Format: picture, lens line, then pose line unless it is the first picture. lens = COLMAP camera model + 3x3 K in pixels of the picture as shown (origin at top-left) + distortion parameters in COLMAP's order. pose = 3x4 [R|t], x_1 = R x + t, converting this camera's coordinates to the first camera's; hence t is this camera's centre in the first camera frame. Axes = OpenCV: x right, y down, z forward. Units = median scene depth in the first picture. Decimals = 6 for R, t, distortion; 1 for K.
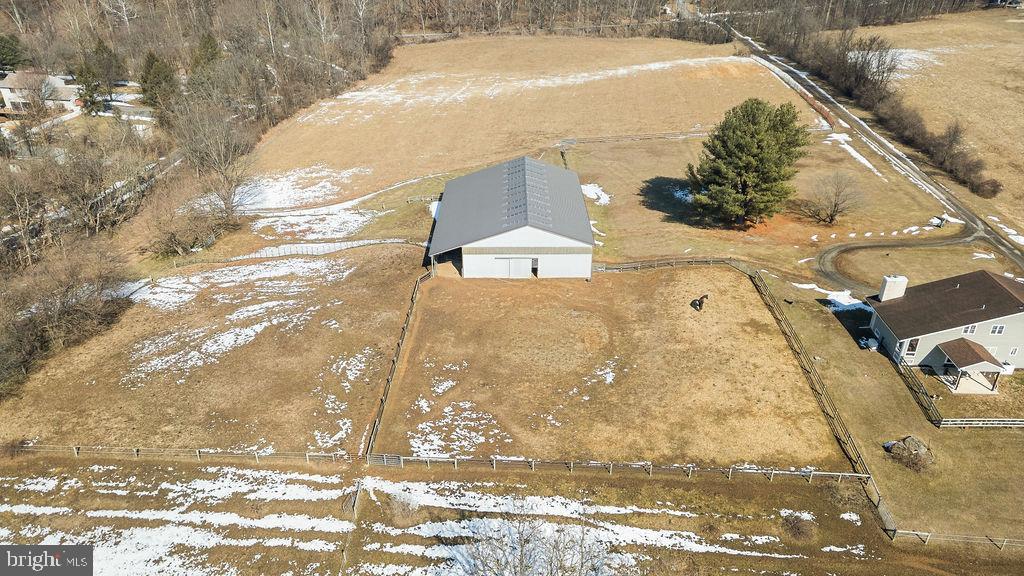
lens RADIAL K [[706.3, 0, 513.7], [0, 706.3, 291.3], [0, 0, 1]] dist [0.096223, -0.100698]
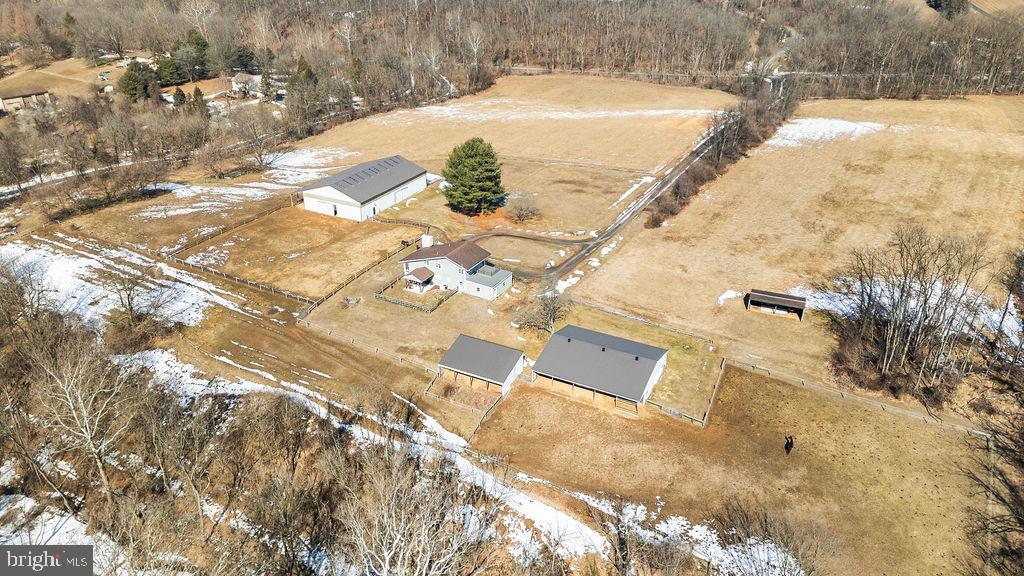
lens RADIAL K [[708.5, 0, 512.0], [0, 708.5, 288.0], [0, 0, 1]] dist [0.090771, -0.082292]
pose [[0.893678, 0.212216, -0.395352, 1.200517], [-0.220160, 0.975124, 0.025762, 0.014163], [0.390984, 0.064018, 0.918168, -0.500506]]
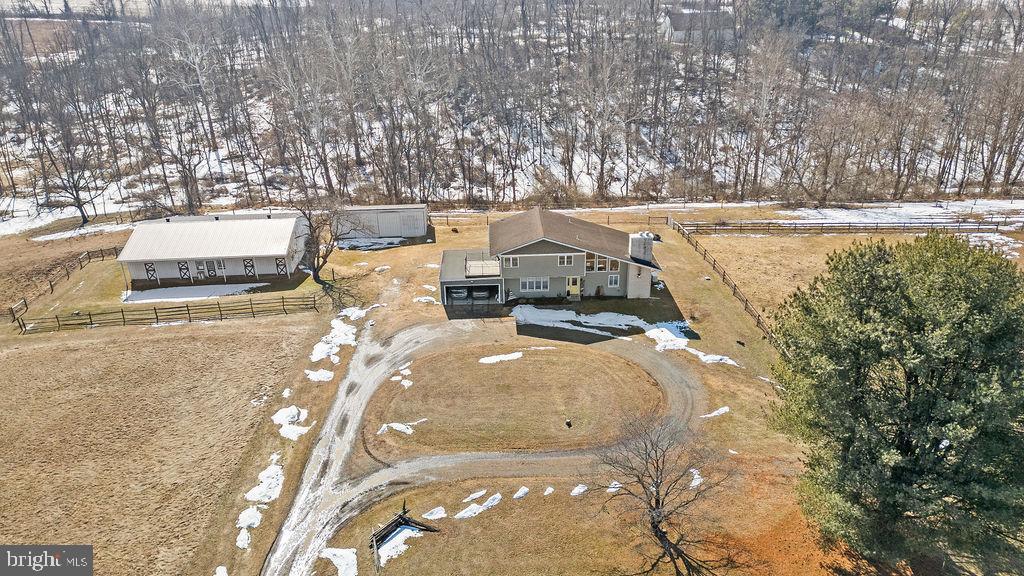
lens RADIAL K [[706.3, 0, 513.7], [0, 706.3, 291.3], [0, 0, 1]] dist [0.096223, -0.100698]
pose [[-0.996583, 0.049040, -0.066467, 0.599422], [-0.024365, 0.594346, 0.803840, -0.541144], [0.078924, 0.802713, -0.591120, 1.245731]]
